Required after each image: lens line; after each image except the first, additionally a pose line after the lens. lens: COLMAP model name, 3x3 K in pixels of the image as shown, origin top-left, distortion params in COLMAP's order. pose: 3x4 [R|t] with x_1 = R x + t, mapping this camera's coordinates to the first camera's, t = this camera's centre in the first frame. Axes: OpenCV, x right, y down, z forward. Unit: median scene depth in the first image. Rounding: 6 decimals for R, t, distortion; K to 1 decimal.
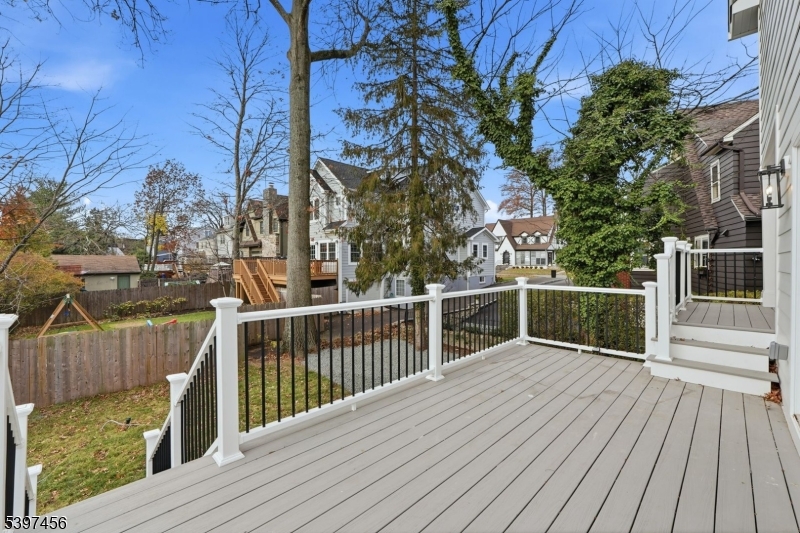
lens RADIAL K [[346.9, 0, 400.0], [0, 346.9, 261.8], [0, 0, 1]] dist [0.000257, 0.000141]
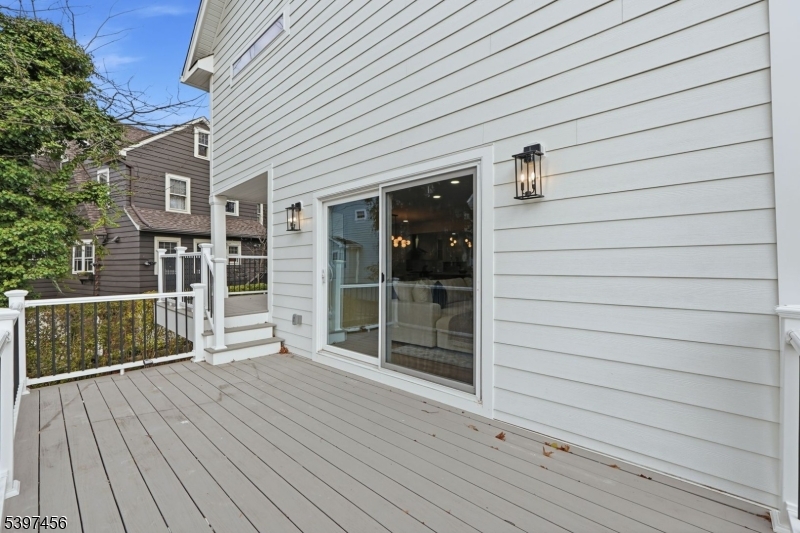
lens RADIAL K [[344.4, 0, 400.0], [0, 344.4, 266.5], [0, 0, 1]] dist [0.001751, 0.000438]
pose [[-0.005279, -0.005855, 0.999969, -0.350232], [0.008335, 0.999948, 0.005898, 0.002704], [-0.999951, 0.008366, -0.005229, 0.351098]]
